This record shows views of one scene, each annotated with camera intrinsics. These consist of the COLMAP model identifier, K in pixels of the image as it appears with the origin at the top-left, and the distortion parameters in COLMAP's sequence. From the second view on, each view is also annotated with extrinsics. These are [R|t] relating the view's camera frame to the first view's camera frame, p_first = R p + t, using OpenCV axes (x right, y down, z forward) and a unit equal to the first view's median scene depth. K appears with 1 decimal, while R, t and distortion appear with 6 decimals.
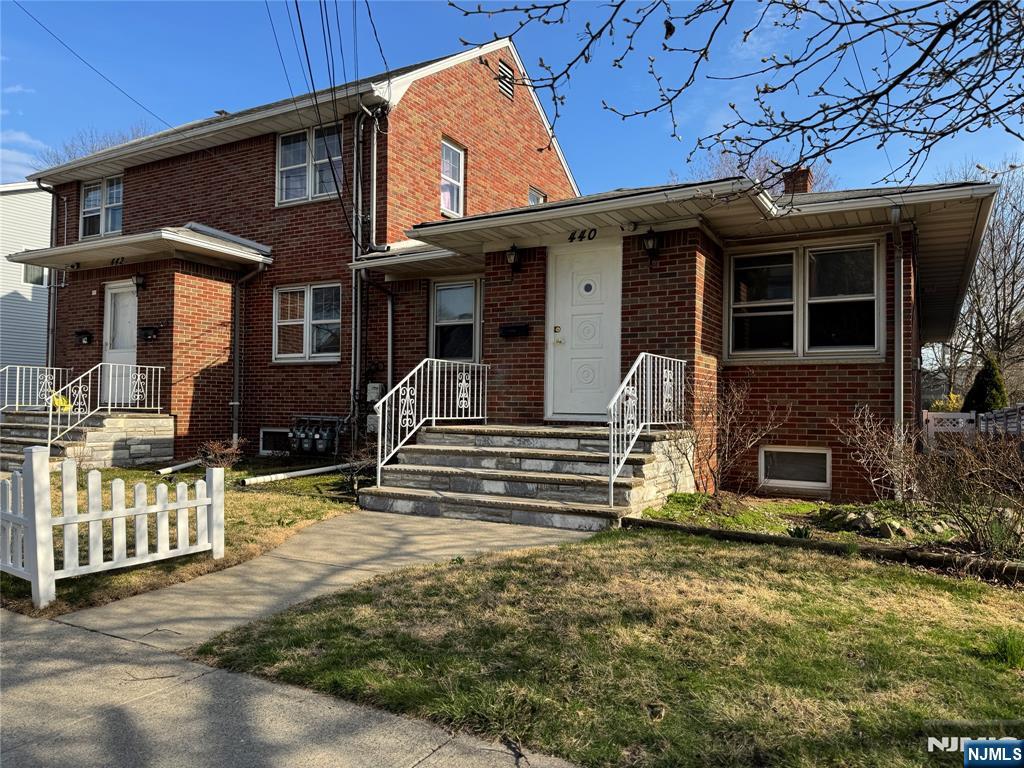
lens RADIAL K [[725.5, 0, 509.6], [0, 725.5, 383.6], [0, 0, 1]] dist [0.036576, -0.061438]
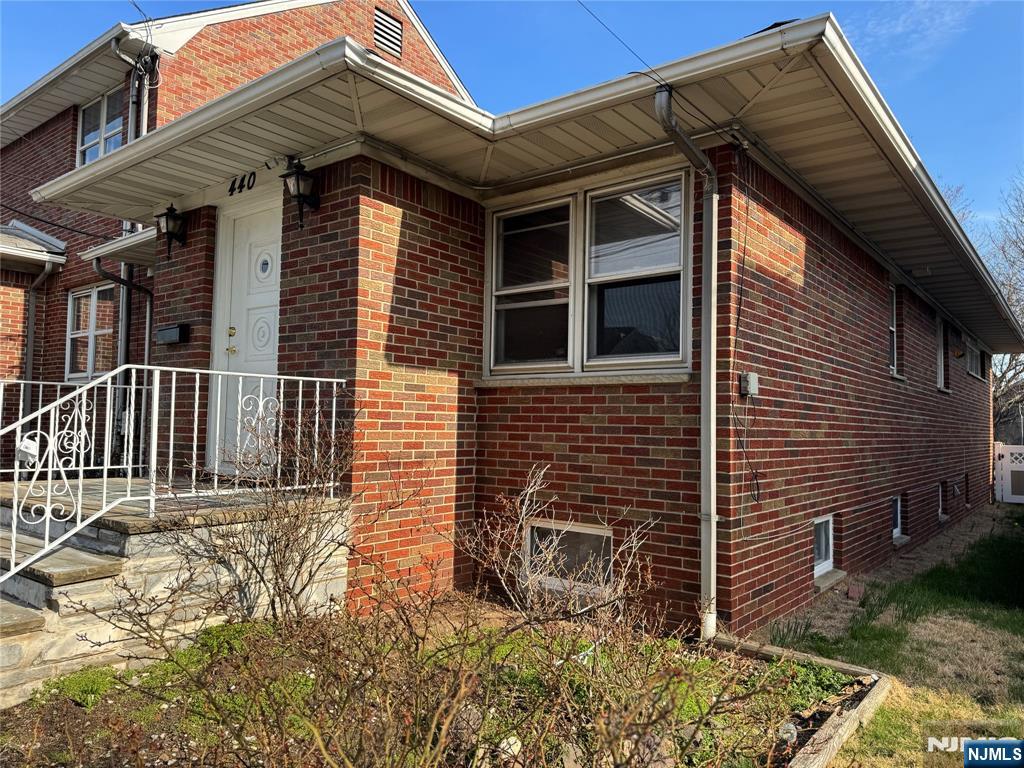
lens RADIAL K [[725.5, 0, 519.9], [0, 725.5, 393.5], [0, 0, 1]] dist [0.036576, -0.061438]
pose [[0.989133, 0.003877, -0.146969, 0.437181], [-0.007382, 0.999701, -0.023314, -0.005120], [0.146835, 0.024145, 0.988866, 0.397904]]
